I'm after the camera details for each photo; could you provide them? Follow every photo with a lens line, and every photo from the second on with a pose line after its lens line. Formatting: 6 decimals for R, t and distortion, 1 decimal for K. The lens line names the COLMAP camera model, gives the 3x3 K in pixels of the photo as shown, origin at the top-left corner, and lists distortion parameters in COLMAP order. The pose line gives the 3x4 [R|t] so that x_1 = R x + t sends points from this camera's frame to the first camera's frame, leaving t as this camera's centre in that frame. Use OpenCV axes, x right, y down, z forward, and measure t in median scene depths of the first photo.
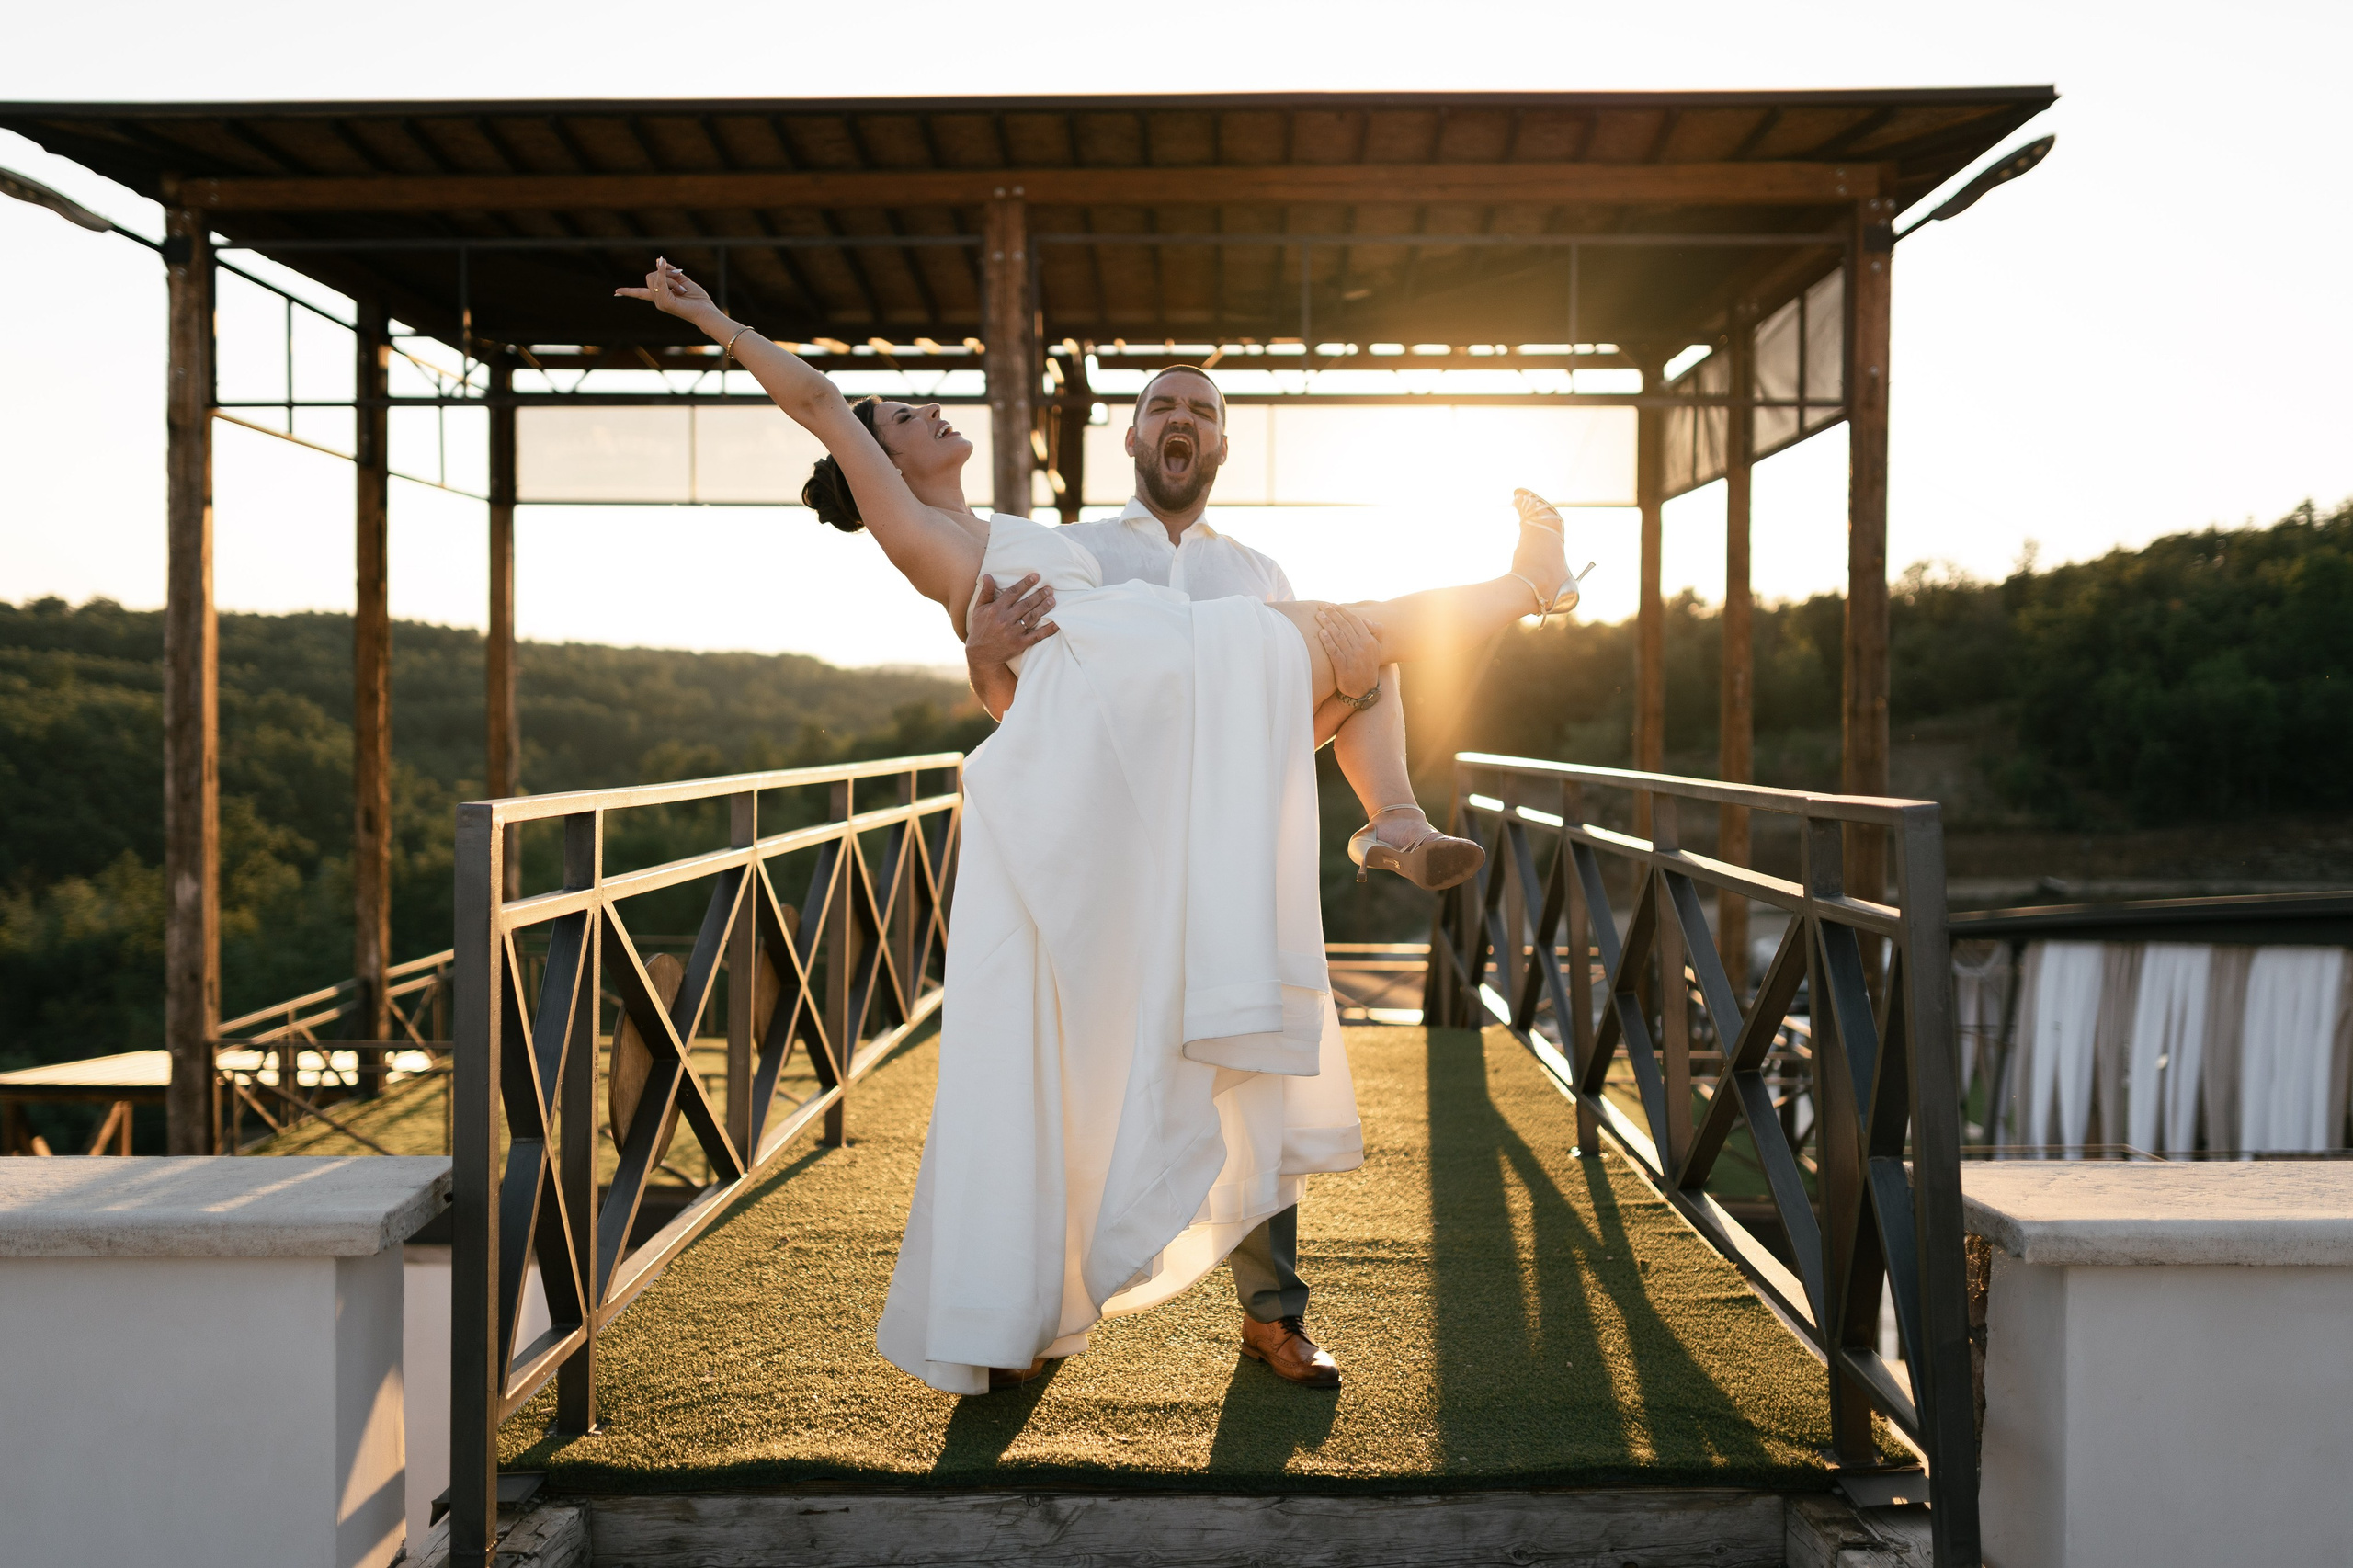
lens RADIAL K [[2462.7, 0, 1191.1], [0, 2462.7, 795.9], [0, 0, 1]] dist [0.012915, 0.000000]
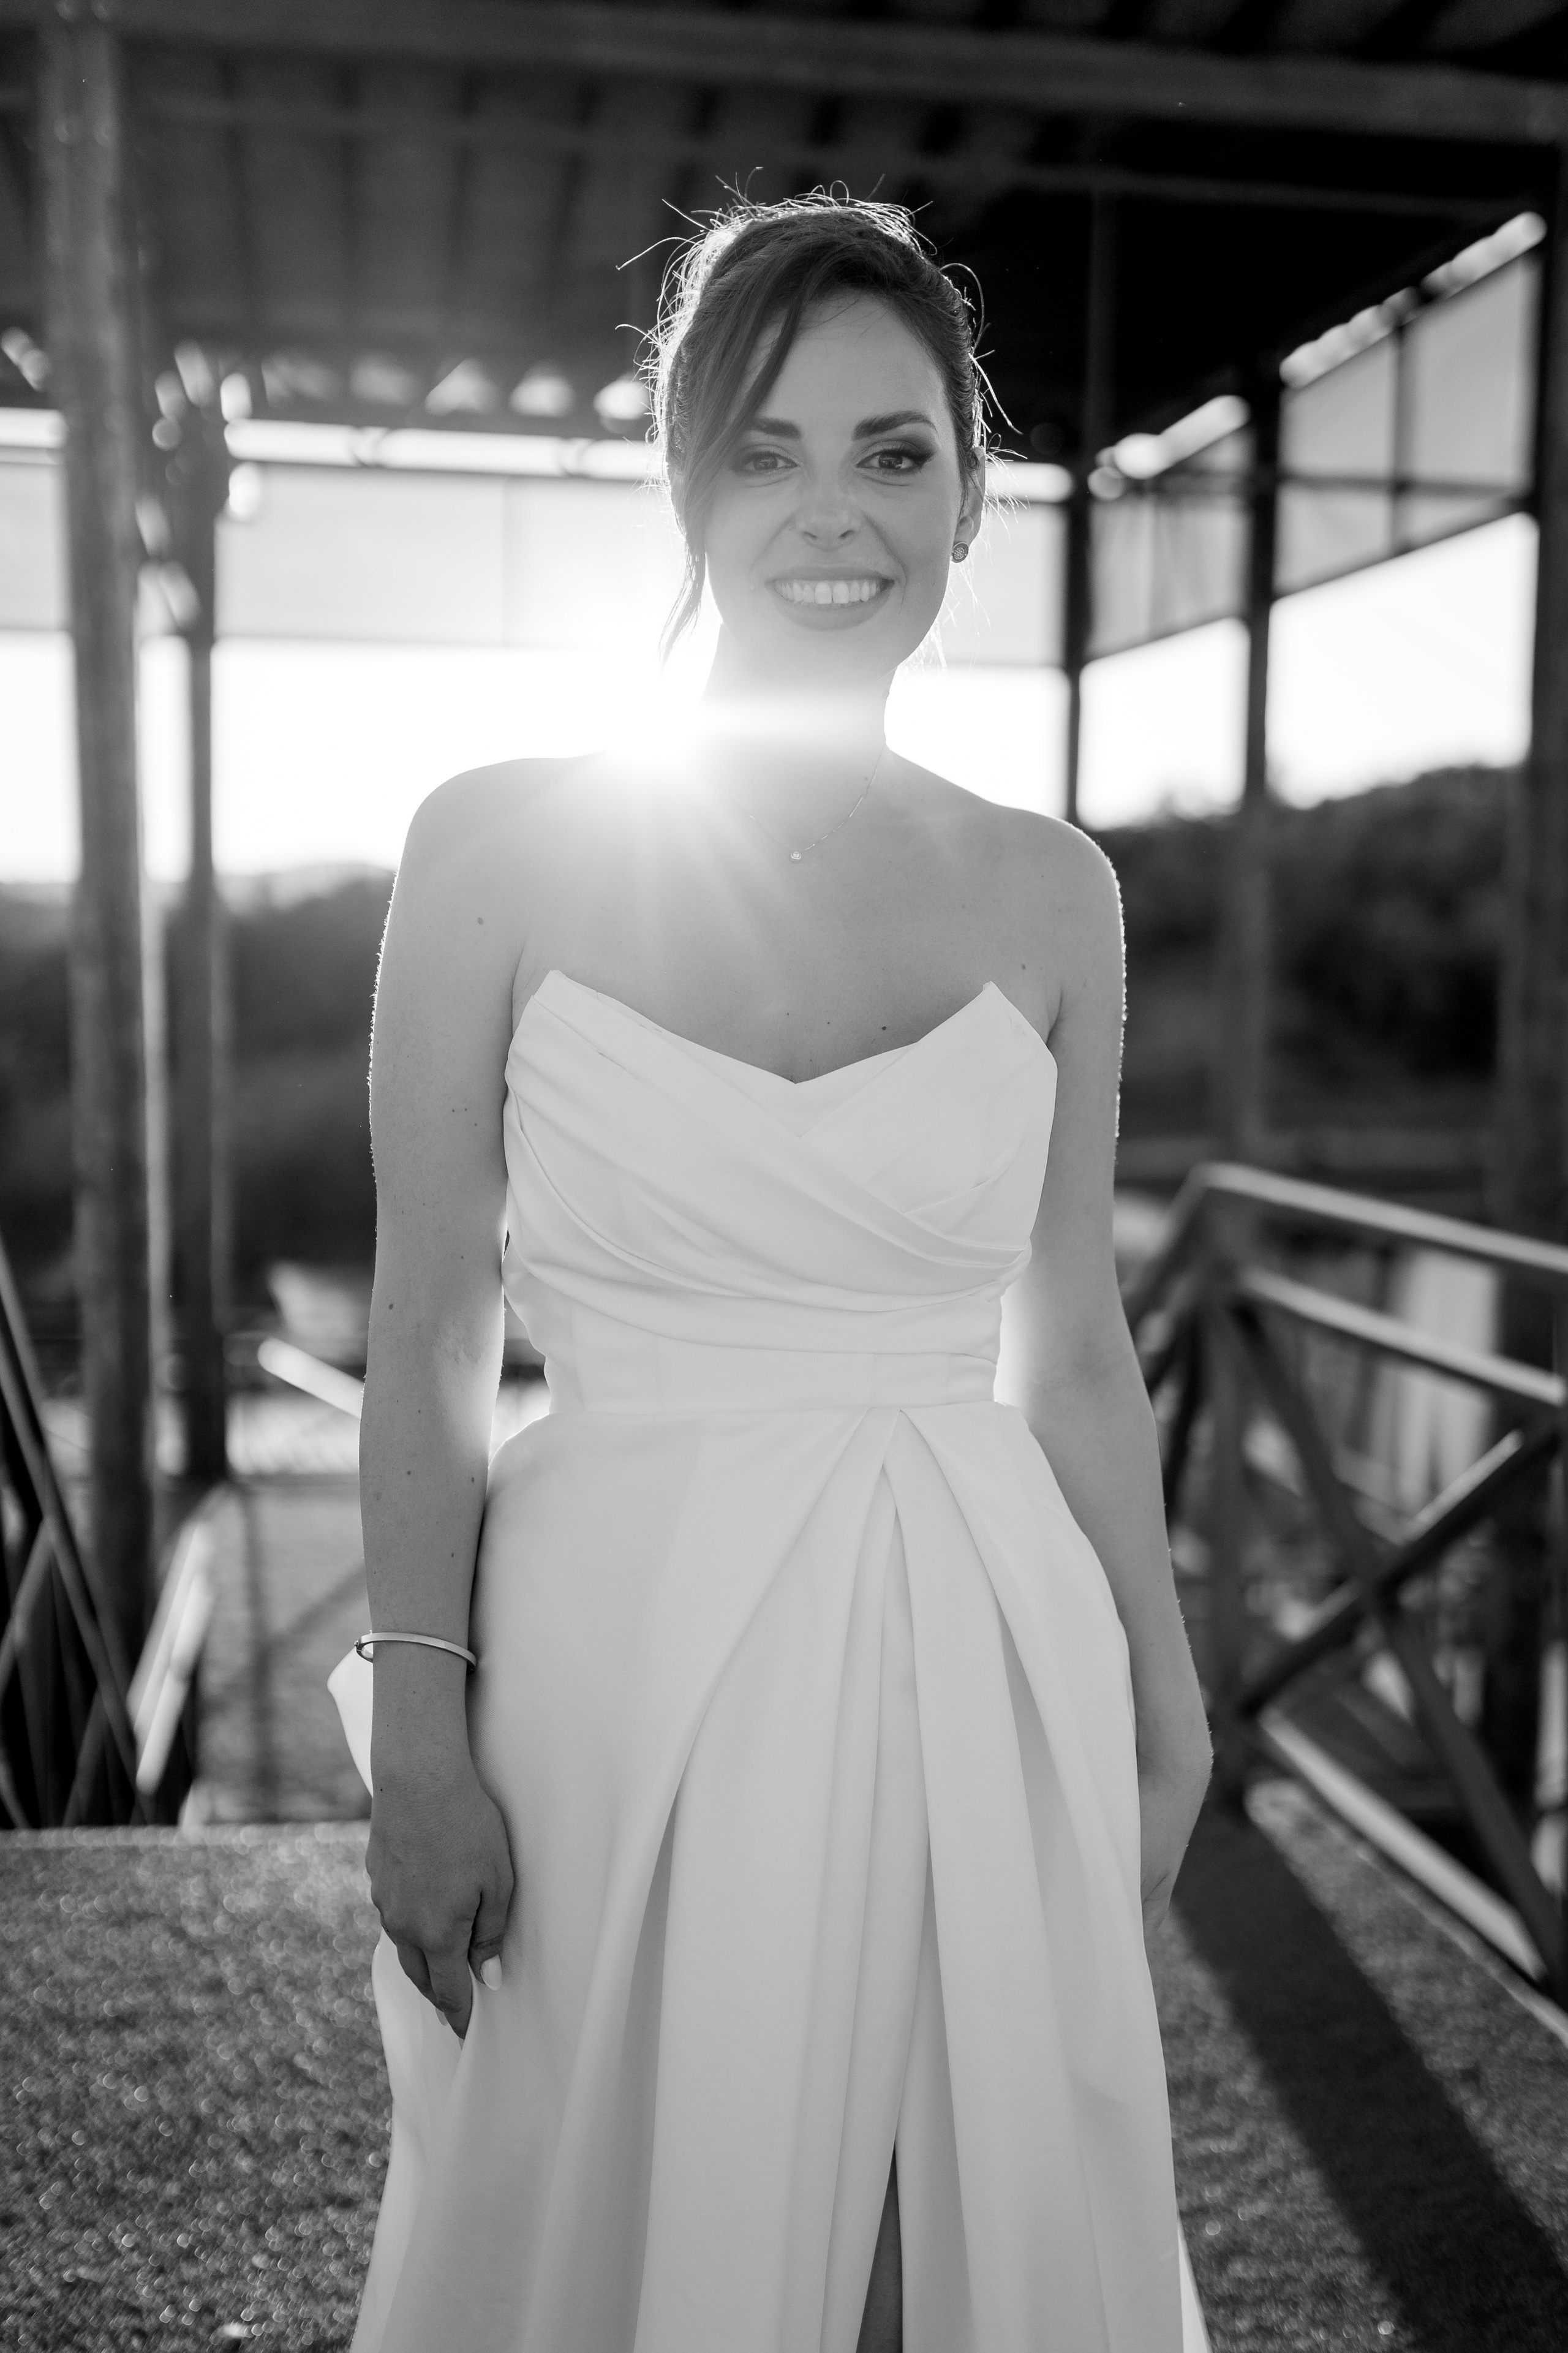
lens RADIAL K [[2462.5, 0, 771.9], [0, 2462.5, 1178.7], [0, 0, 1]] dist [0.012915, 0.000000]
pose [[0.982280, -0.008565, 0.187225, -0.030309], [-0.004398, 0.997627, 0.068713, -0.030928], [-0.187369, -0.068319, 0.979911, 0.434235]]
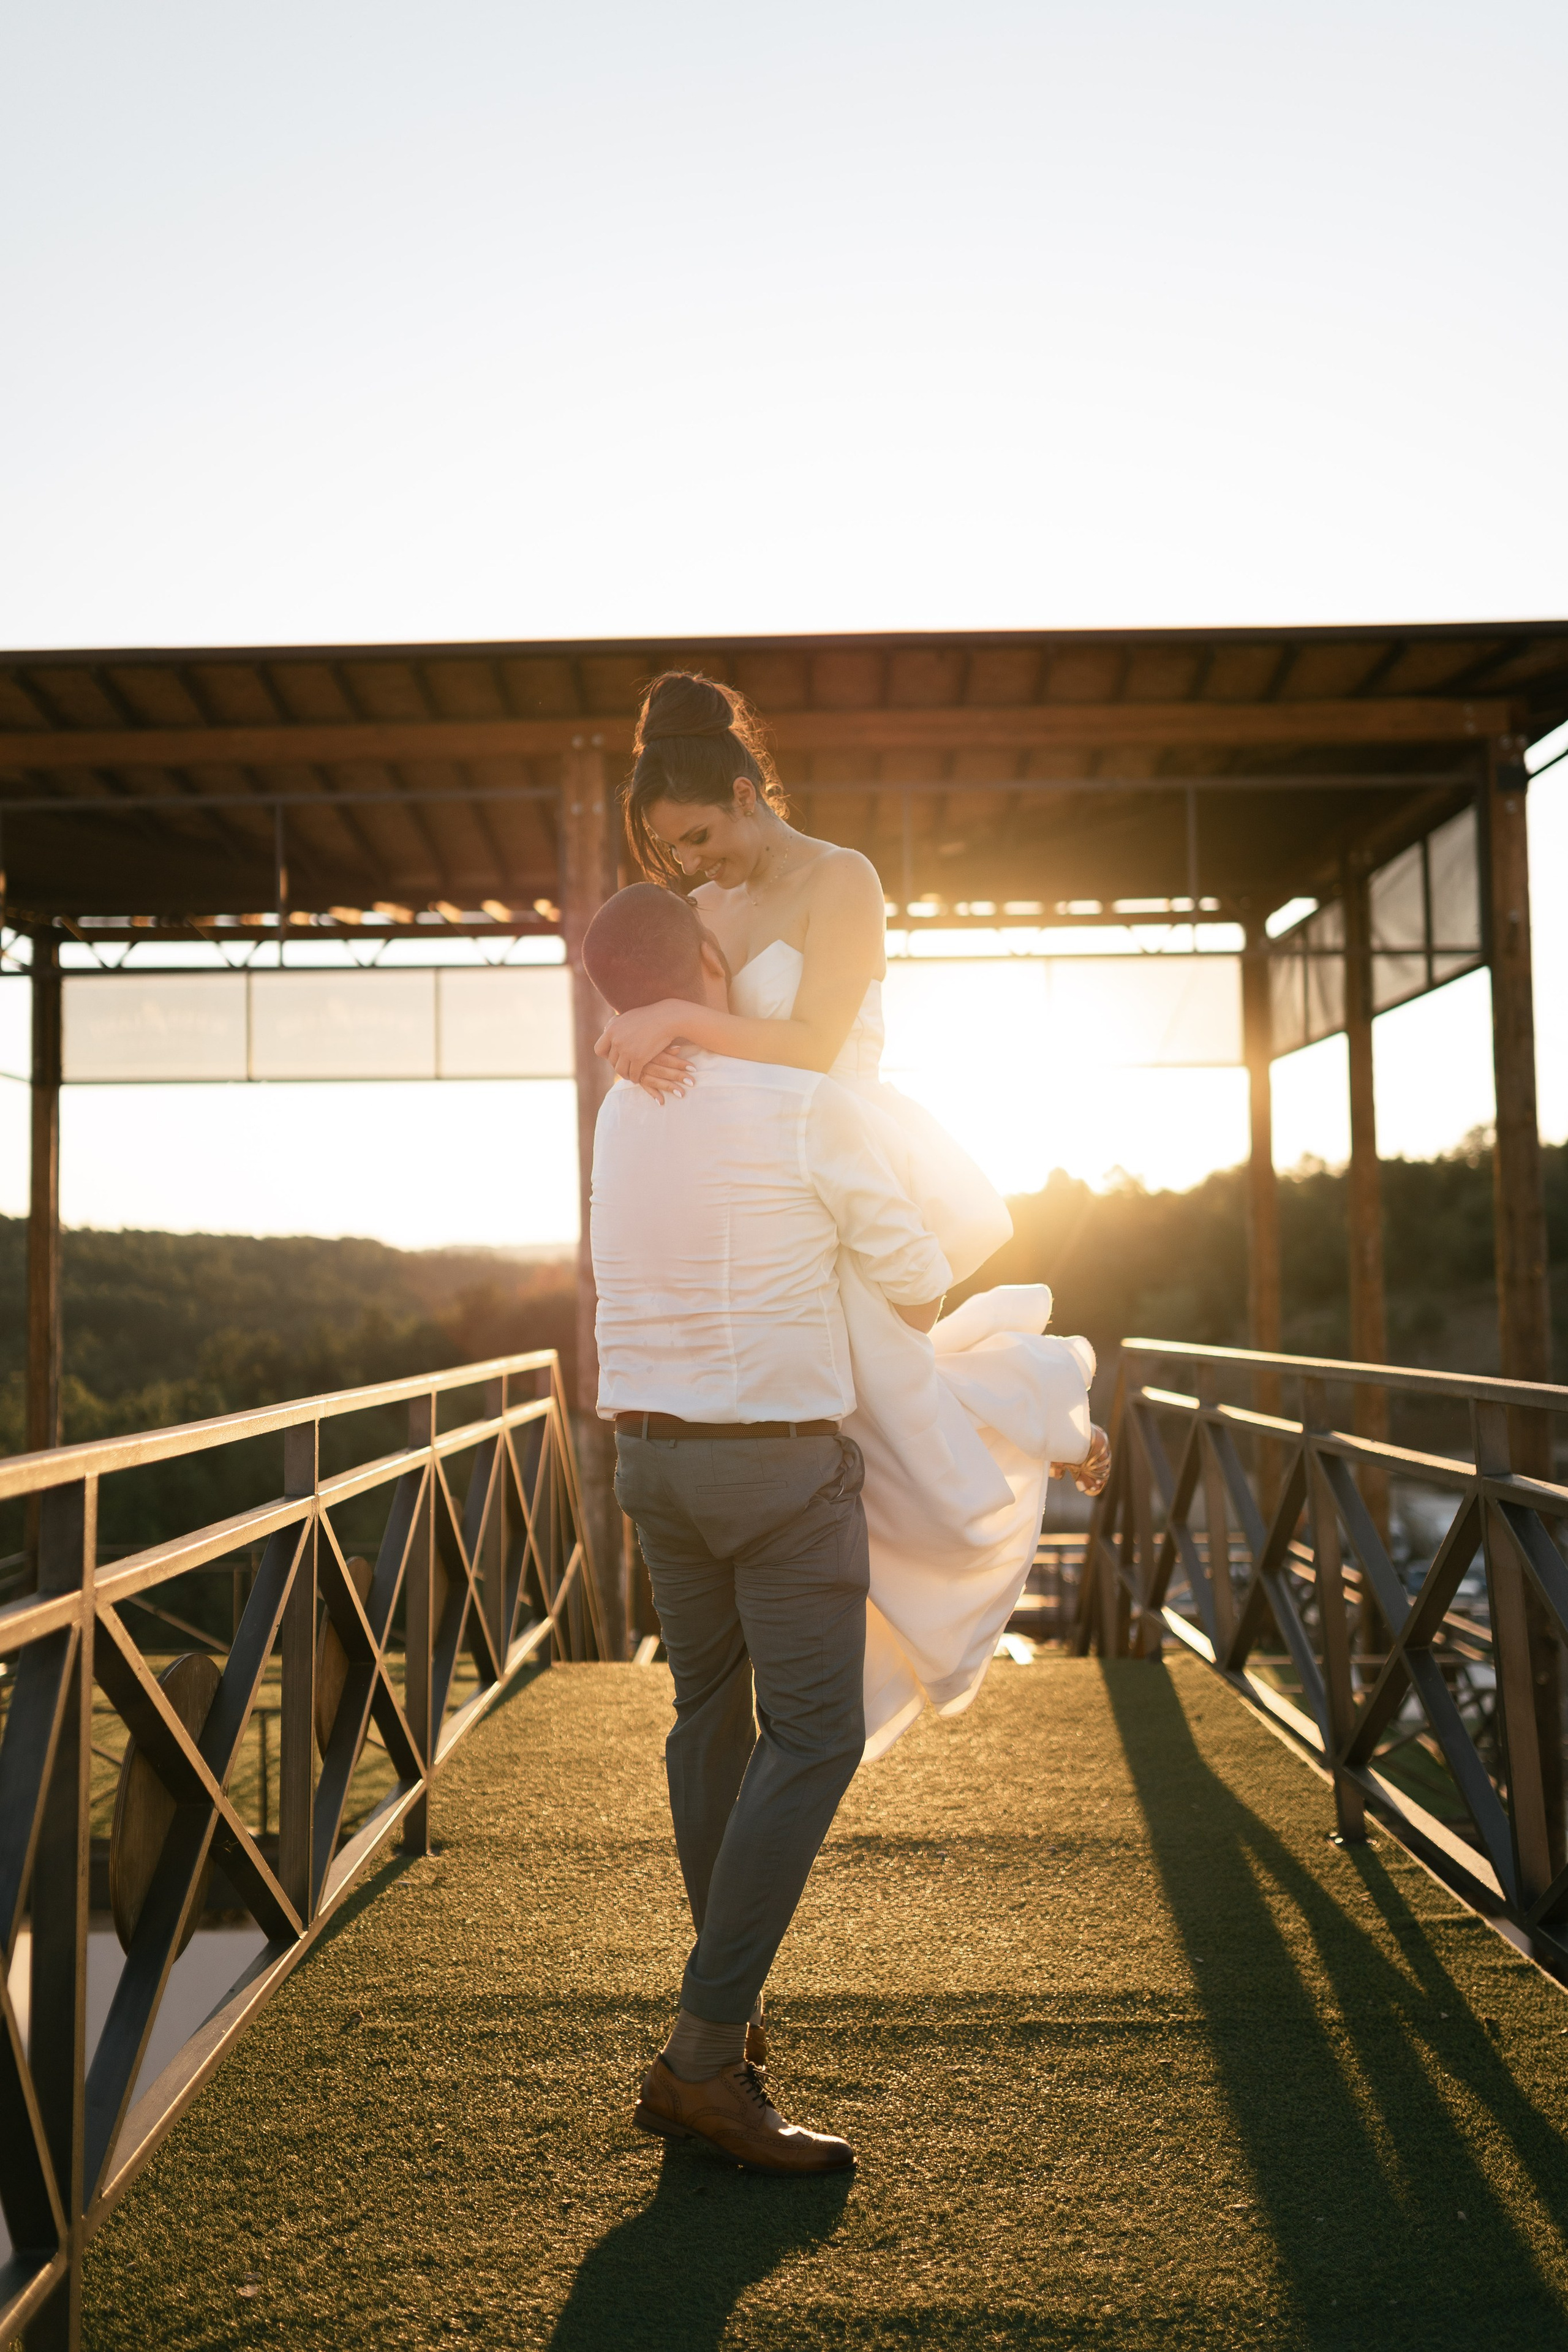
lens RADIAL K [[2376.8, 0, 789.9], [0, 2376.8, 1160.1], [0, 0, 1]] dist [0.020307, 0.000000]
pose [[0.999591, -0.018330, 0.021954, -0.019705], [0.020155, 0.996087, -0.086046, -0.007300], [-0.020291, 0.086453, 0.996049, 0.111690]]
